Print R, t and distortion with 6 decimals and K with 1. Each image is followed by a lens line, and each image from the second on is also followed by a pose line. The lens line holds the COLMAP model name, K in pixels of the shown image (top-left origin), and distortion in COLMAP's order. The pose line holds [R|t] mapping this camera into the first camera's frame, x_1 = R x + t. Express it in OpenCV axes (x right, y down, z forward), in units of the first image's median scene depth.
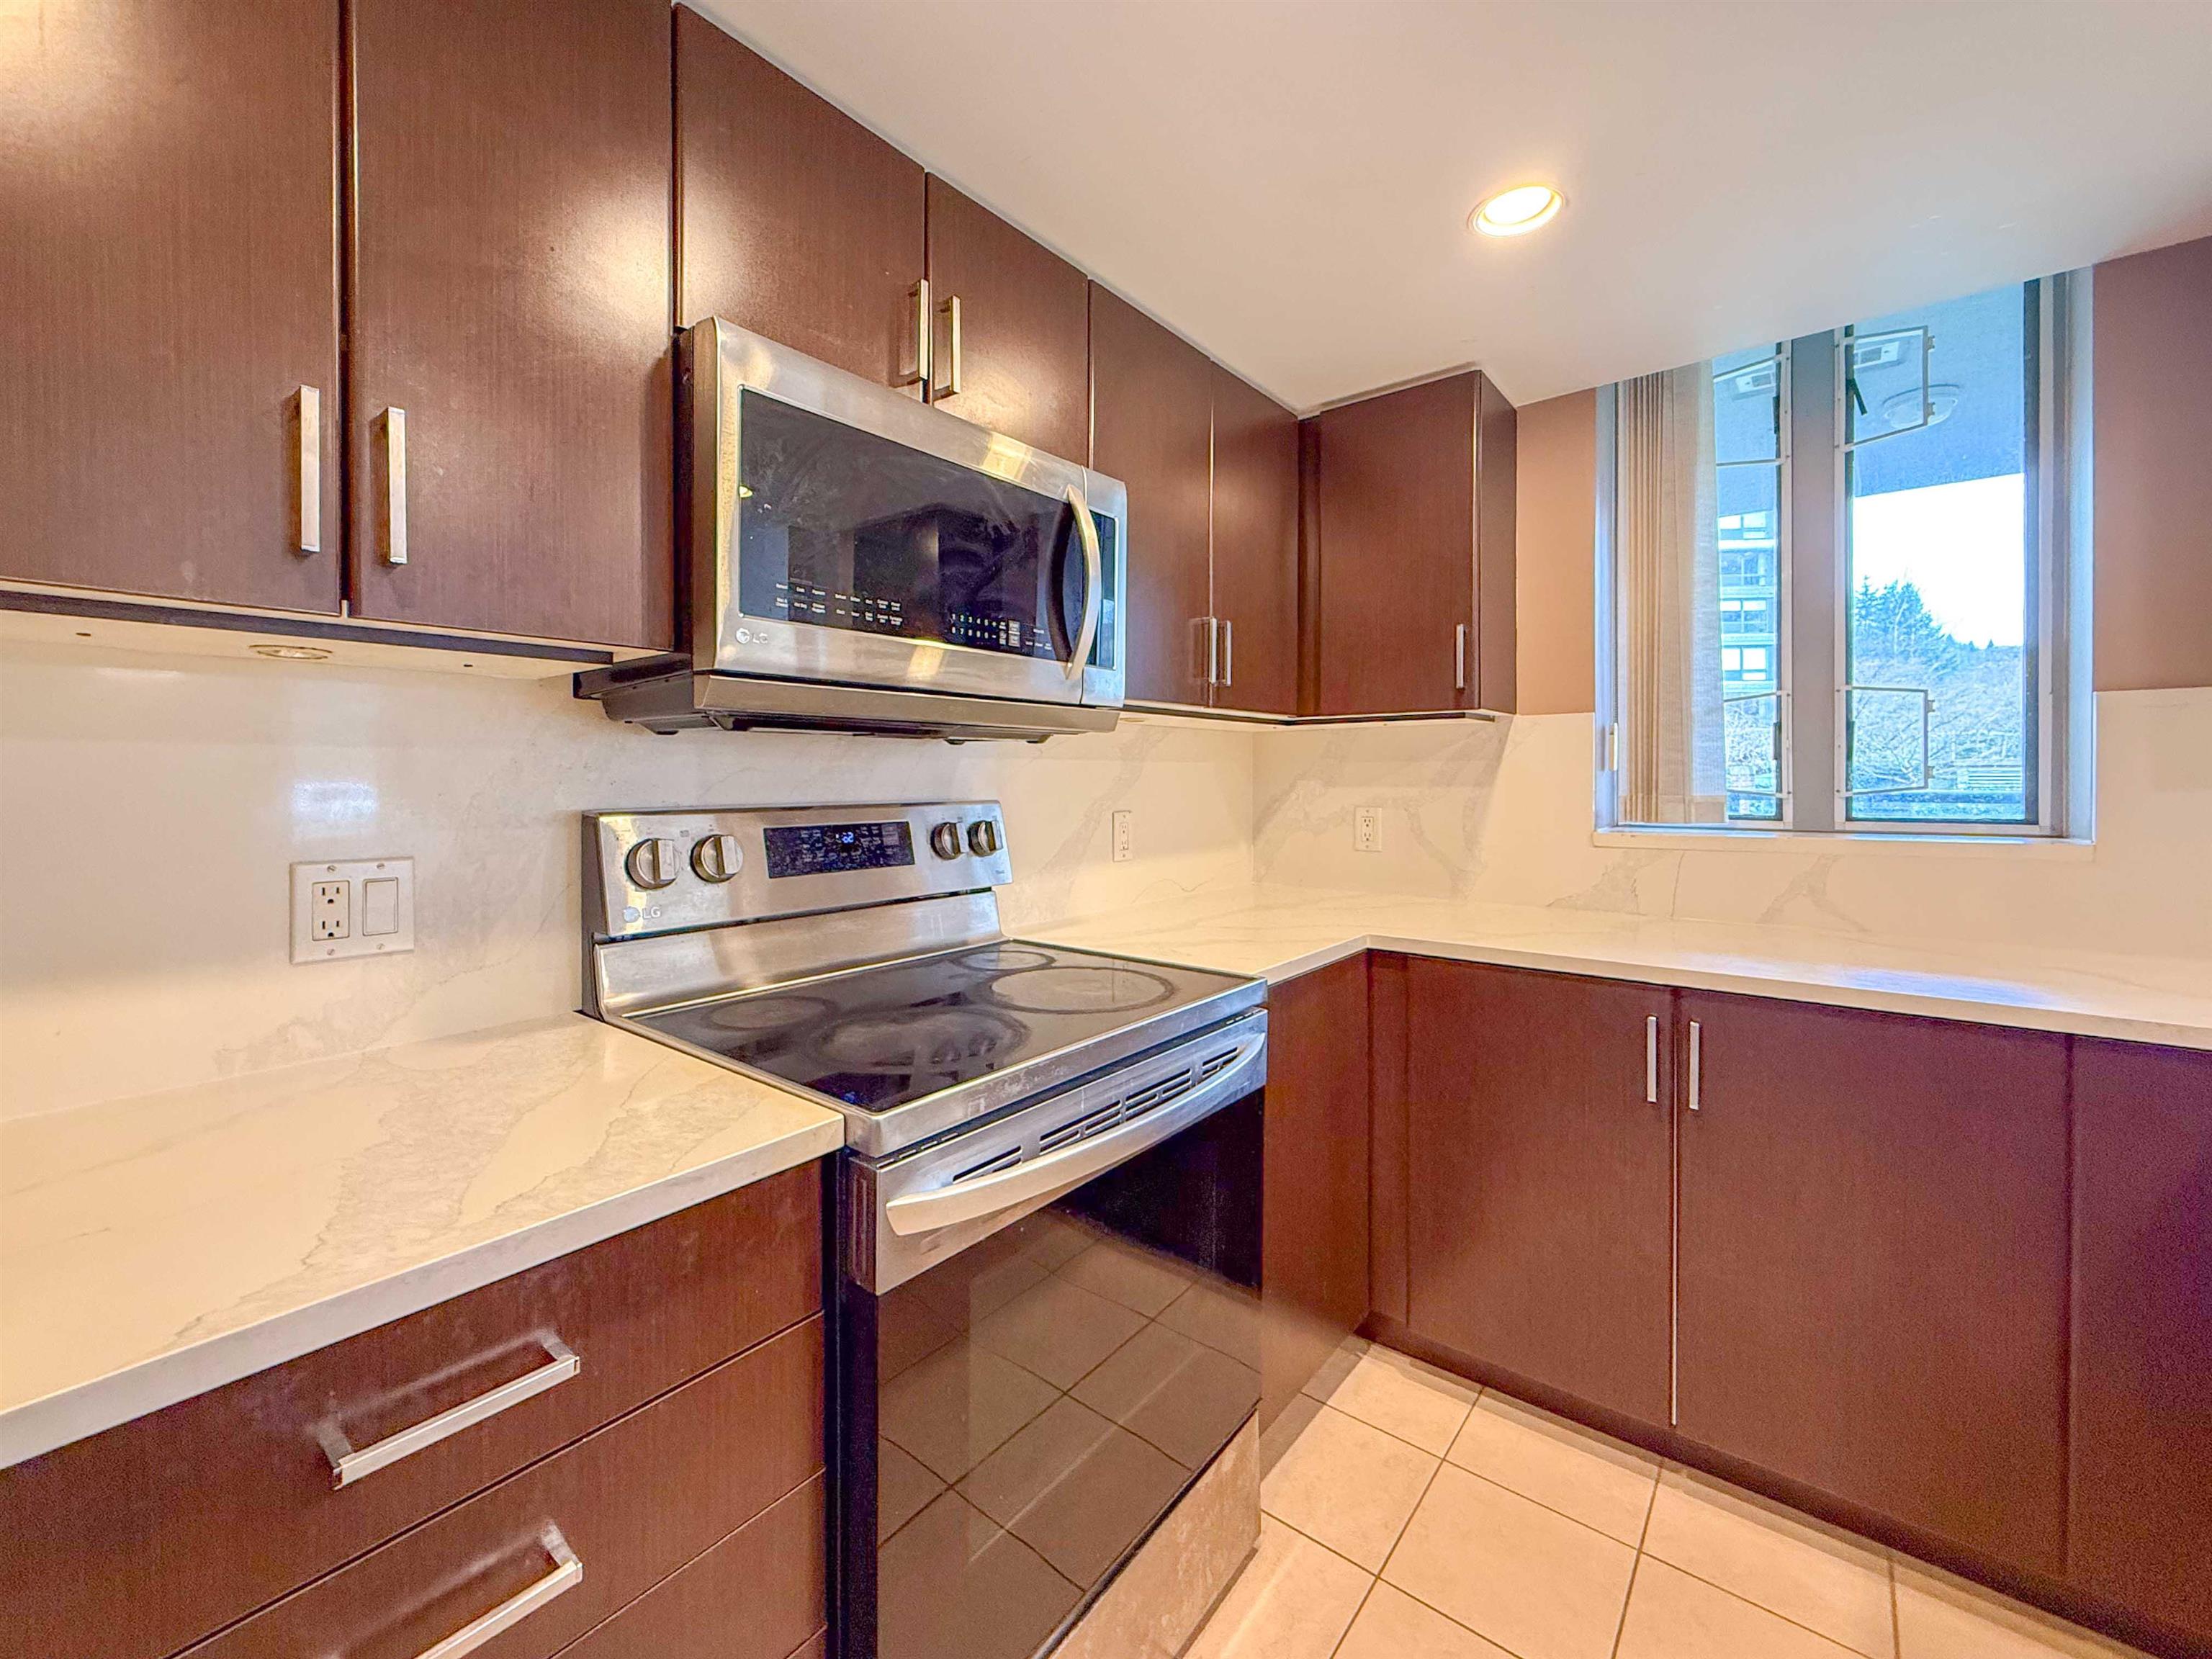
lens RADIAL K [[895.1, 0, 1092.6], [0, 895.1, 784.6], [0, 0, 1]] dist [0.000105, -0.000218]
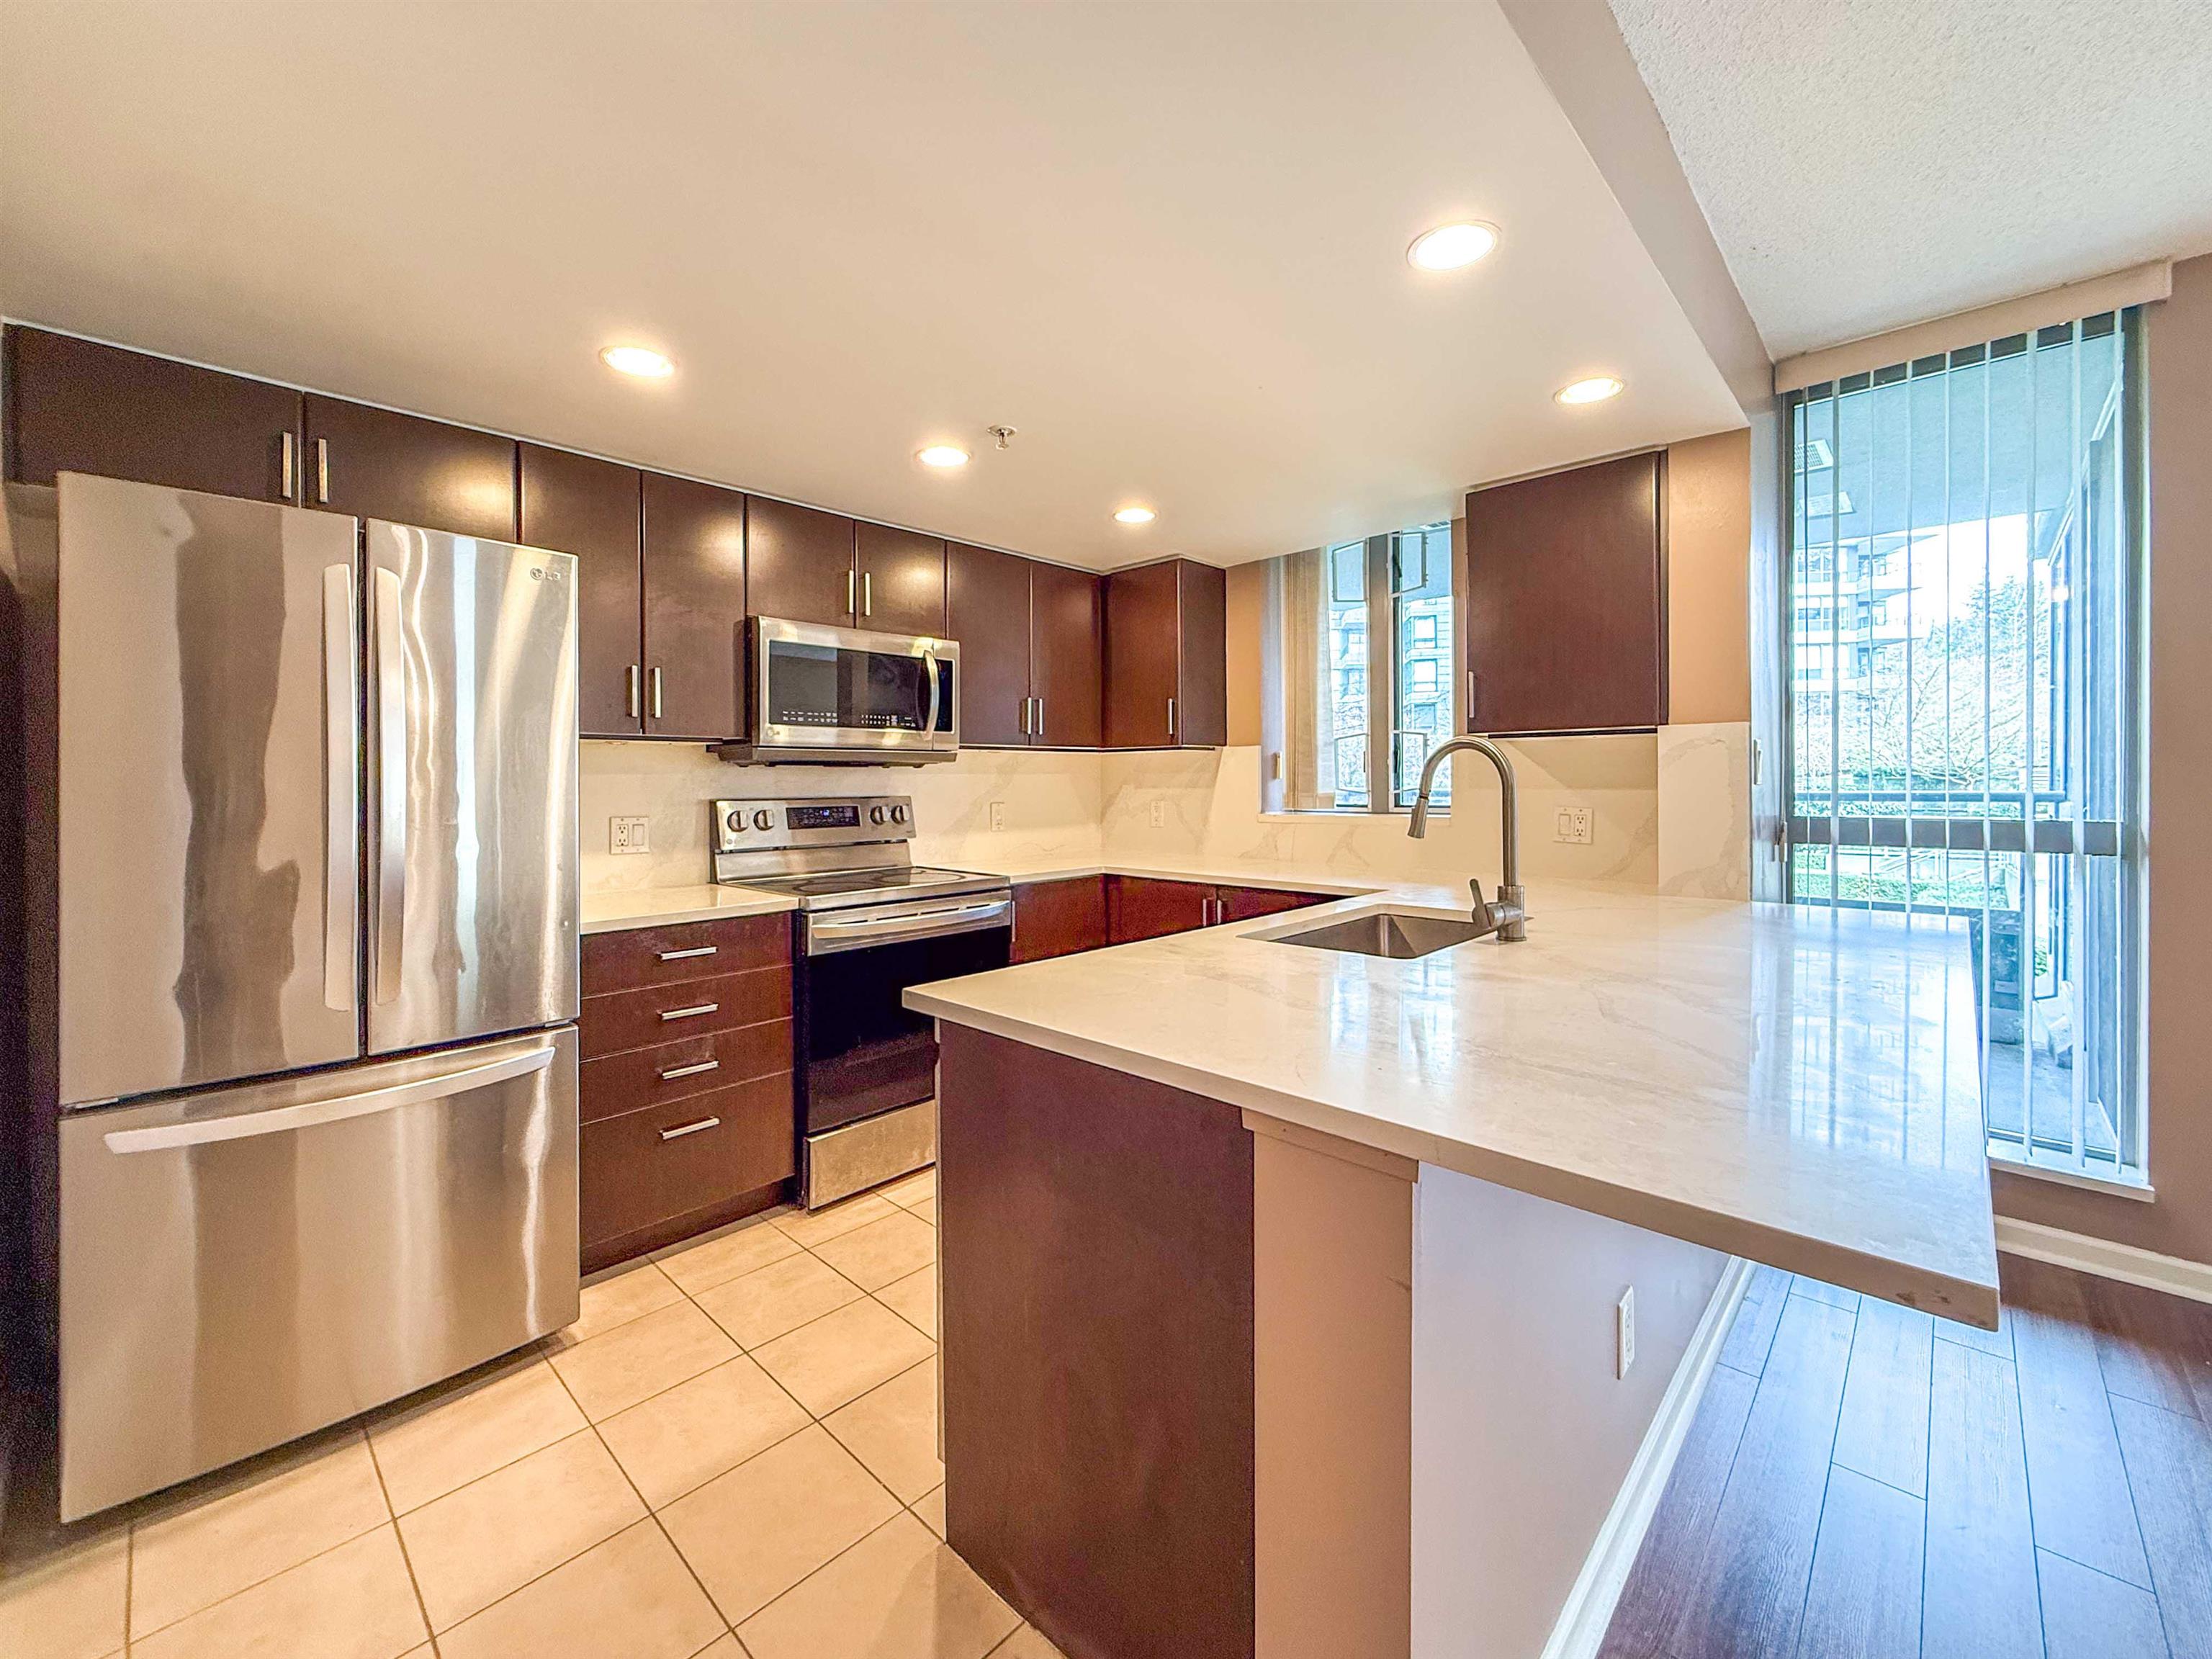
lens RADIAL K [[904.1, 0, 1104.5], [0, 904.1, 783.8], [0, 0, 1]] dist [-0.000218, -0.000194]
pose [[0.997153, -0.002930, -0.075342, 0.514552], [0.002588, 0.999986, -0.004636, 0.001796], [0.075355, 0.004427, 0.997147, -1.030579]]
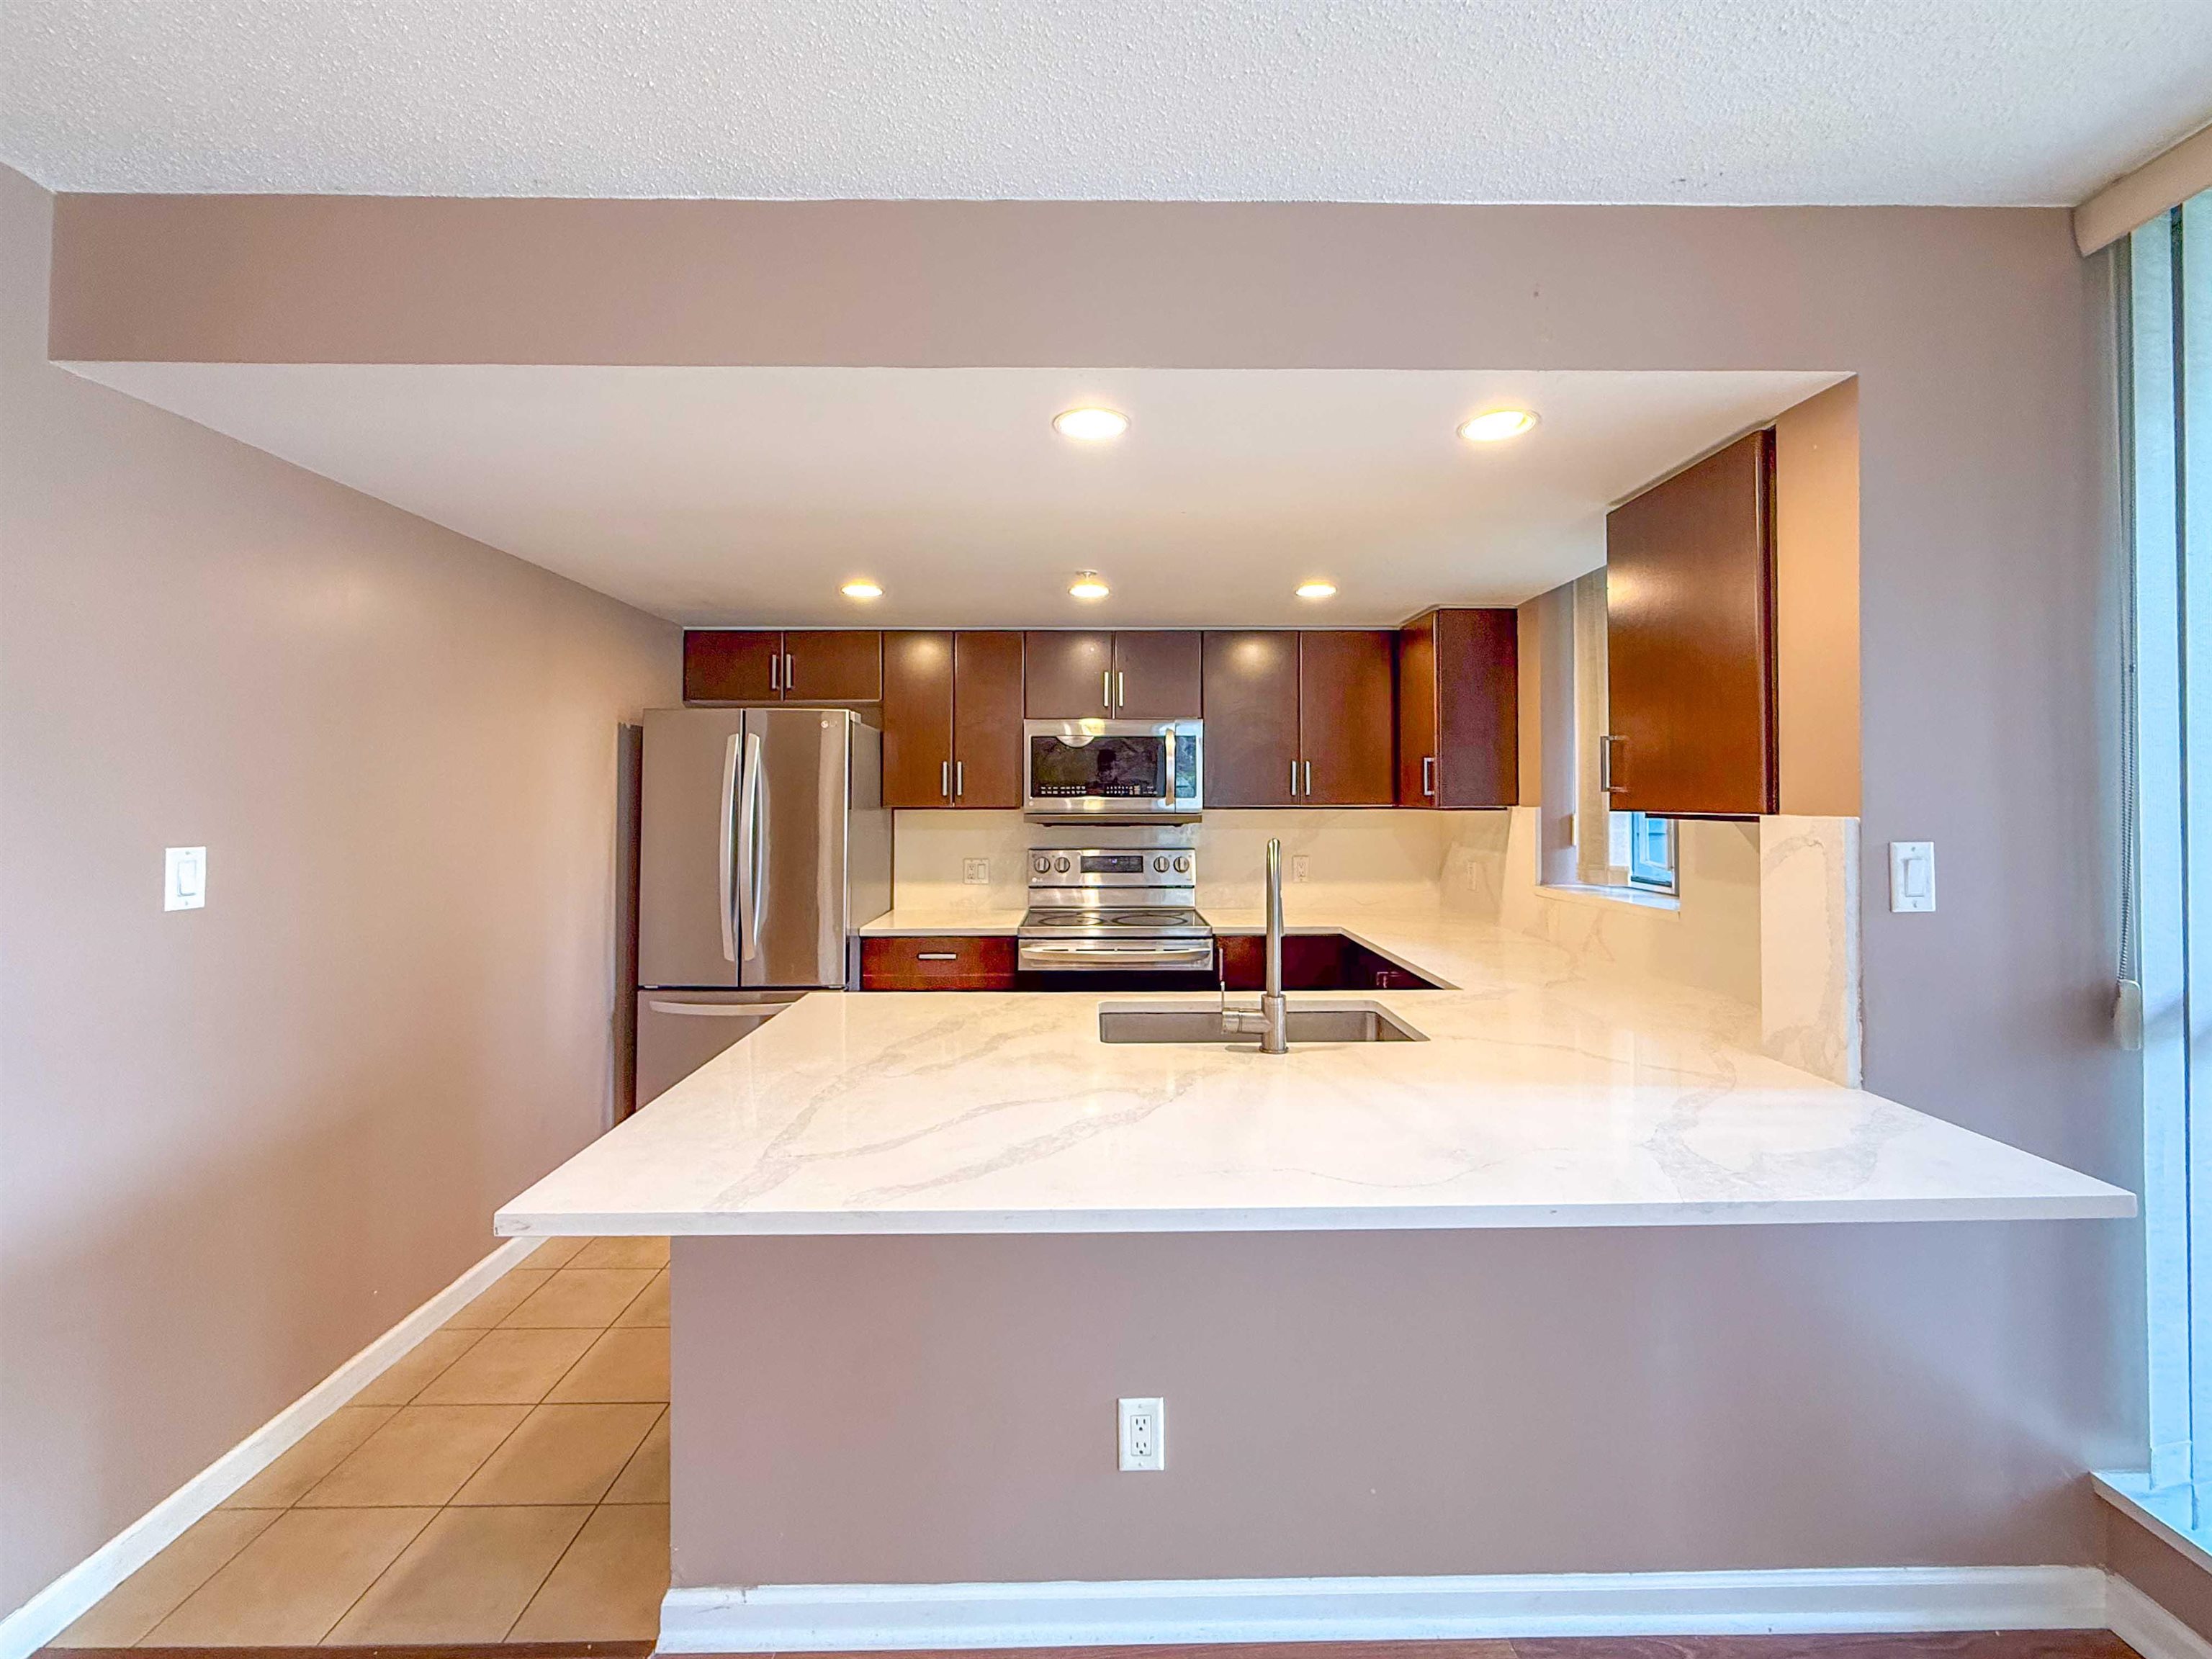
lens RADIAL K [[904.1, 0, 1104.5], [0, 904.1, 783.8], [0, 0, 1]] dist [-0.000218, -0.000194]
pose [[0.646607, -0.008773, -0.762773, 1.663885], [-0.008349, 0.999793, -0.018576, -0.113181], [0.762778, 0.018380, 0.646399, -0.742339]]
